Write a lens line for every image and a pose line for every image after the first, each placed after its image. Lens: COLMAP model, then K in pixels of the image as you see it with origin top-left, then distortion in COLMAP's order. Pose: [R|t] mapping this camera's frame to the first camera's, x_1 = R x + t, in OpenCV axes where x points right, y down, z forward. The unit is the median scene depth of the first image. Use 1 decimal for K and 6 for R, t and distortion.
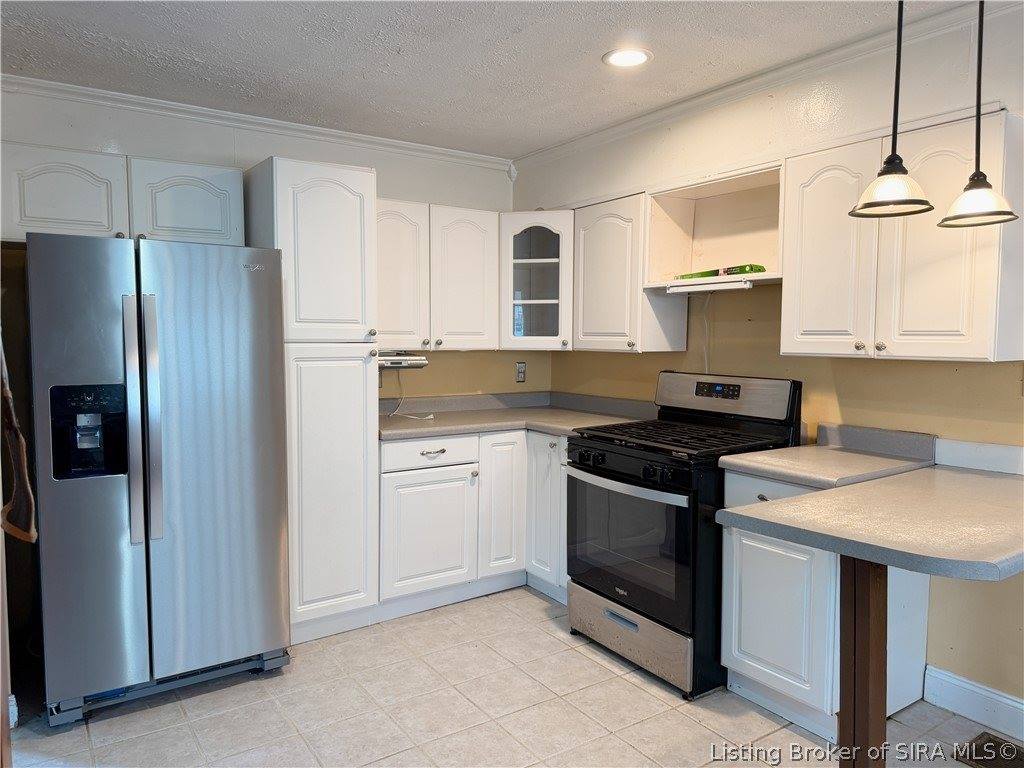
lens RADIAL K [[728.6, 0, 511.8], [0, 728.6, 385.8], [0, 0, 1]] dist [0.065686, -0.034788]
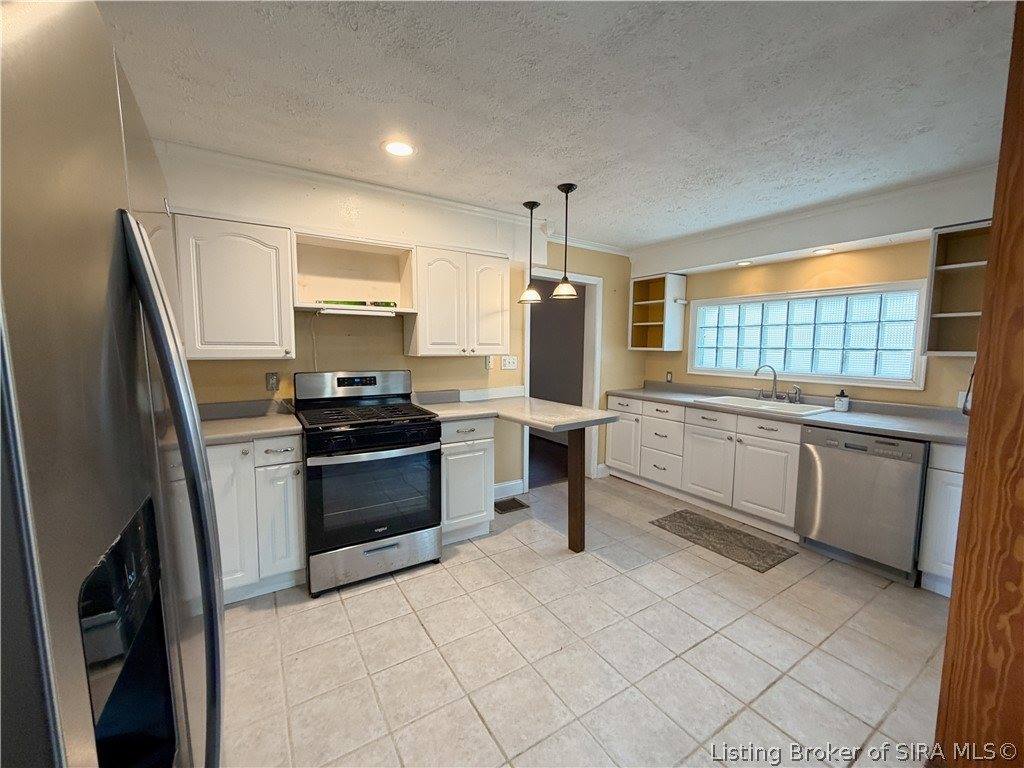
lens RADIAL K [[406.0, 0, 511.9], [0, 406.0, 383.3], [0, 0, 1]] dist [-0.013081, 0.000618]
pose [[0.017733, -0.088210, 0.995944, -0.571853], [0.070741, 0.993715, 0.086753, -0.042335], [-0.997337, 0.068916, 0.023861, 0.699543]]
